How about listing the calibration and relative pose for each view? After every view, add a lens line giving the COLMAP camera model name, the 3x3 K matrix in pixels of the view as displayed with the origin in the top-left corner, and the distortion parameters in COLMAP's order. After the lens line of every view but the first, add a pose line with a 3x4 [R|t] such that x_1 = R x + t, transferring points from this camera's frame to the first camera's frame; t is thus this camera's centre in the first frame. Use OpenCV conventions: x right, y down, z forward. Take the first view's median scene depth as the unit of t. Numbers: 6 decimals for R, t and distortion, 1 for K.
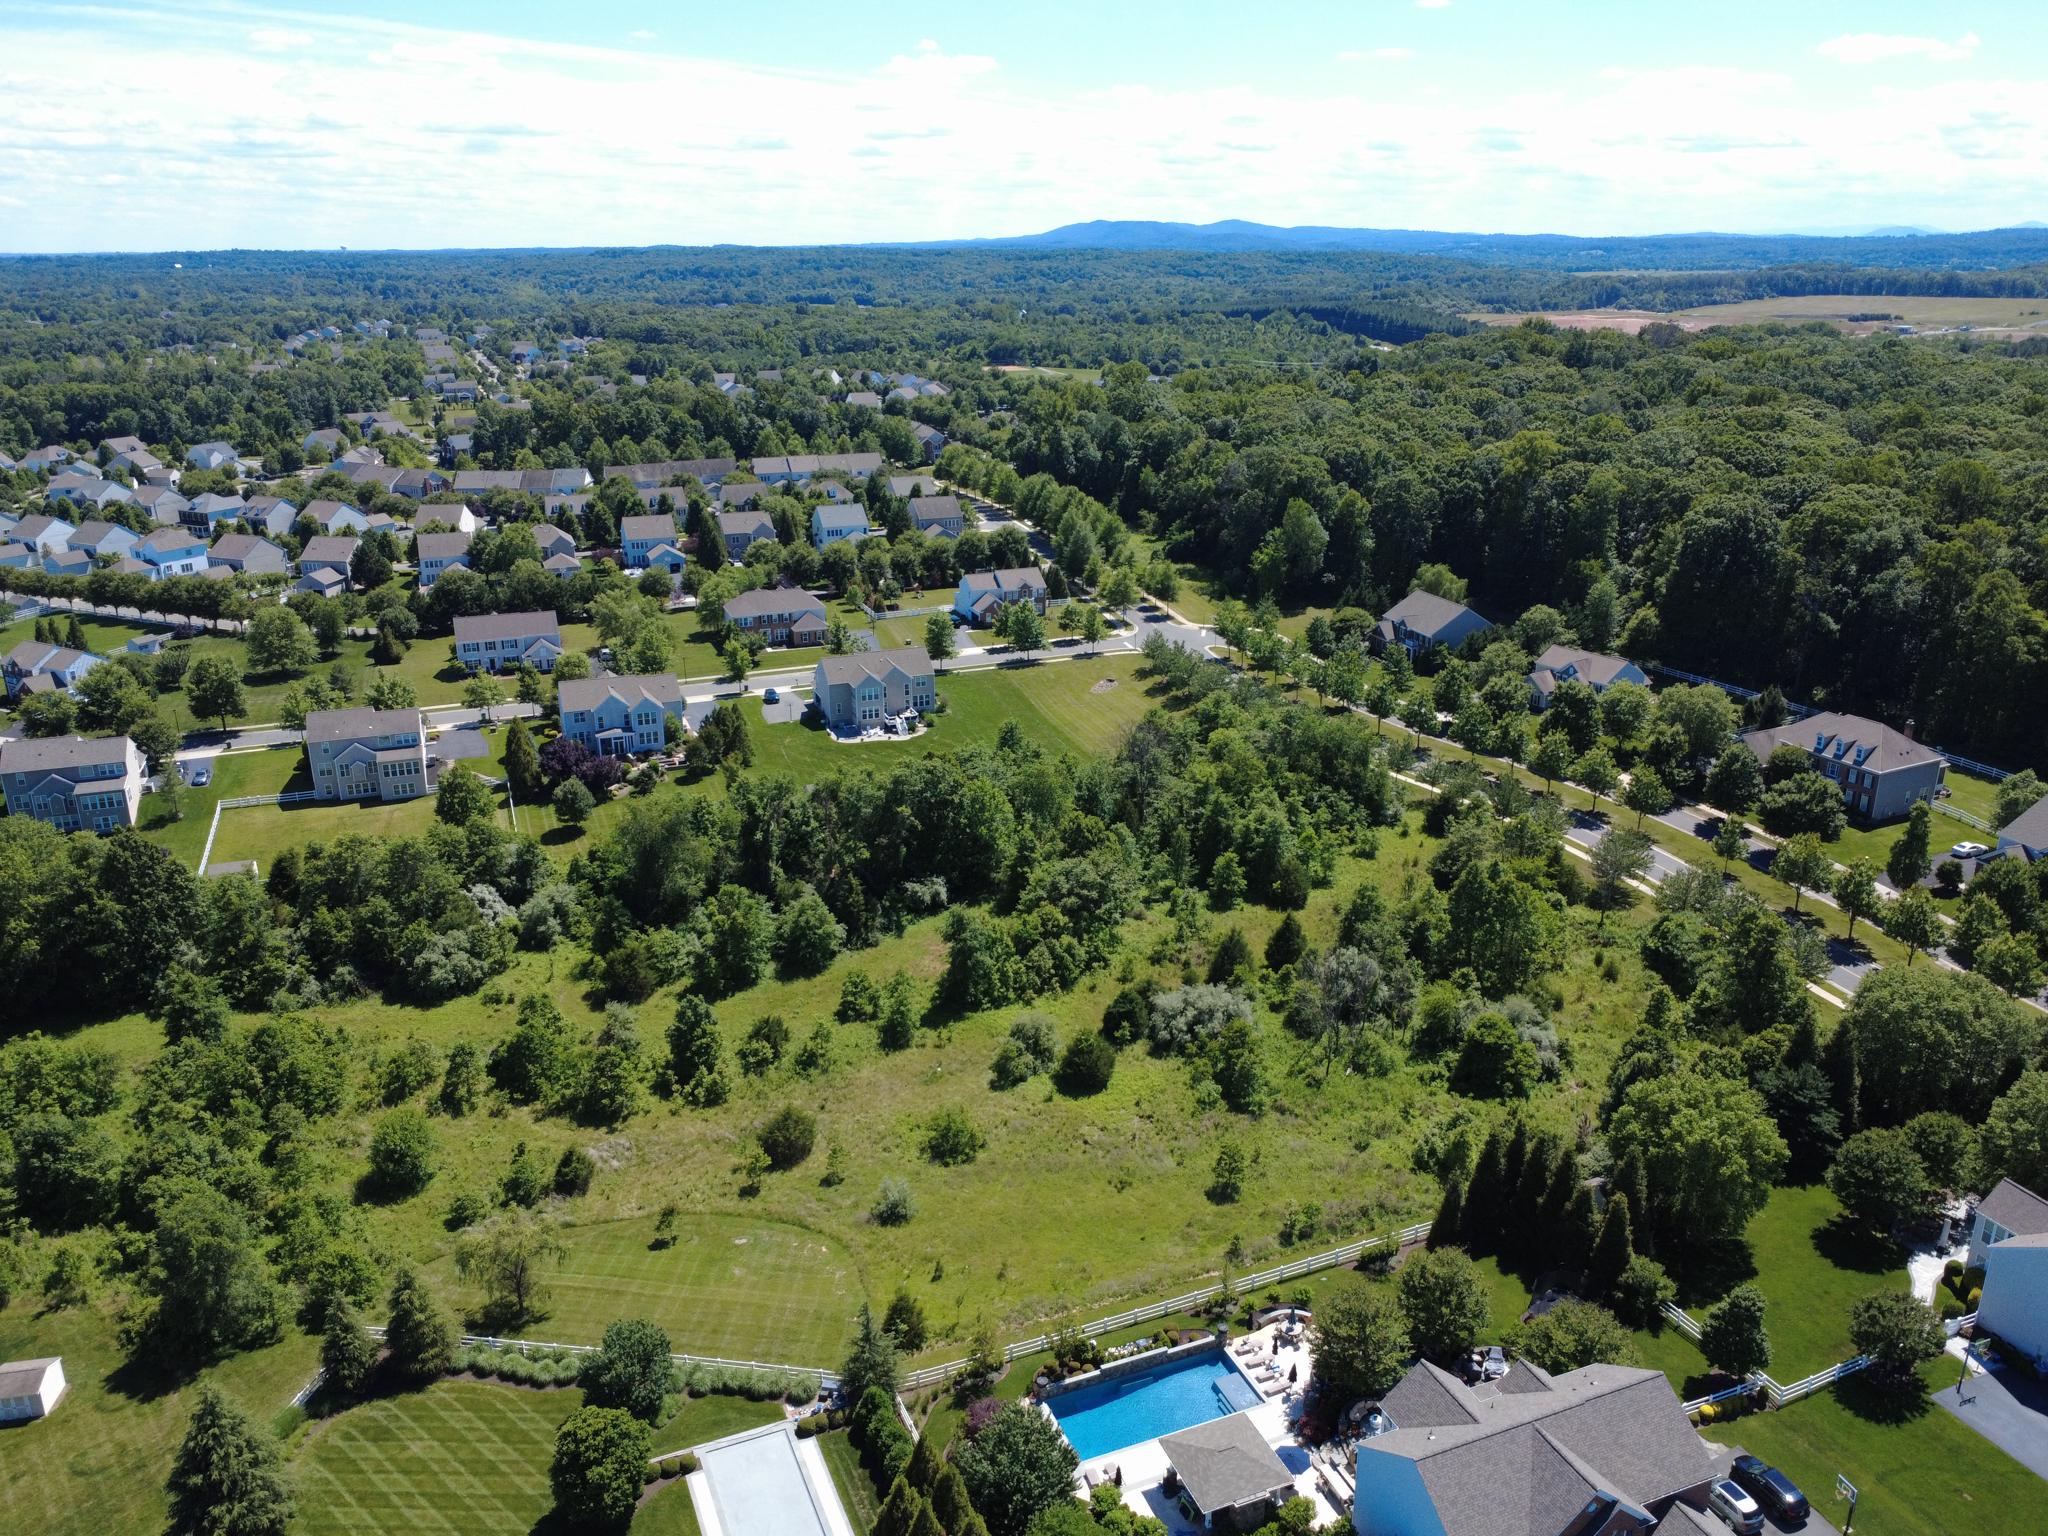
lens RADIAL K [[1510.3, 0, 1024.0], [0, 1510.3, 768.0], [0, 0, 1]] dist [-0.001680, -0.005813]
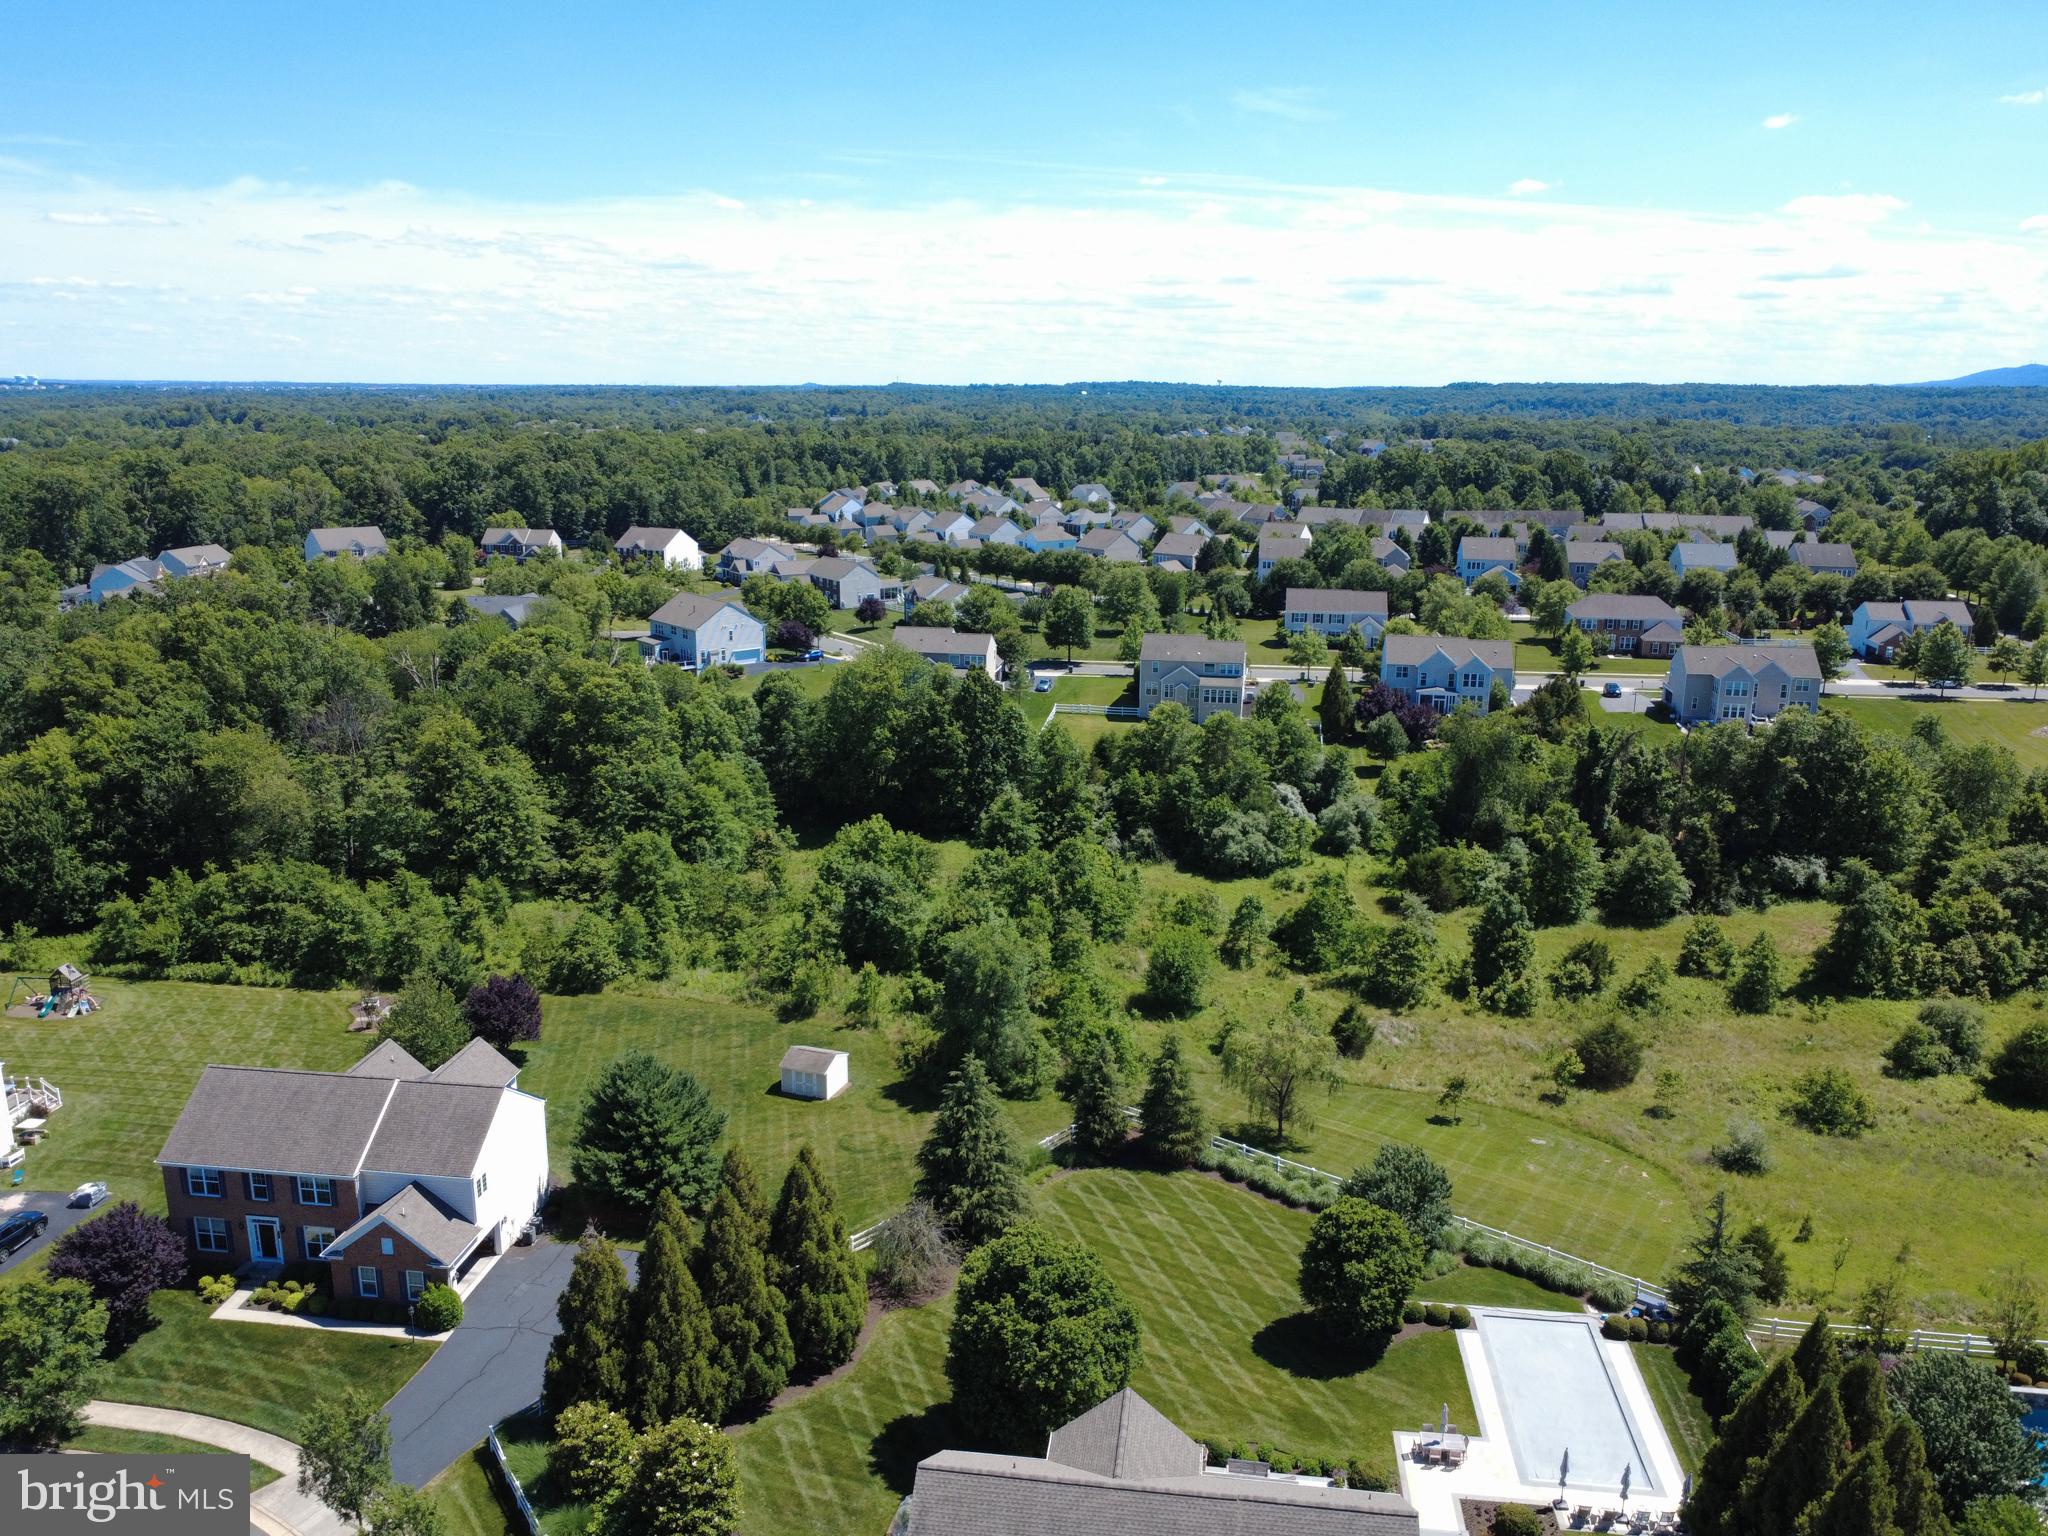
lens RADIAL K [[1517.0, 0, 1024.0], [0, 1517.0, 768.0], [0, 0, 1]] dist [-0.002038, -0.012428]
pose [[0.864060, 0.128481, -0.486717, -0.040072], [-0.167588, 0.985145, -0.037463, 0.142742], [0.474673, 0.113939, 0.872756, 0.089449]]
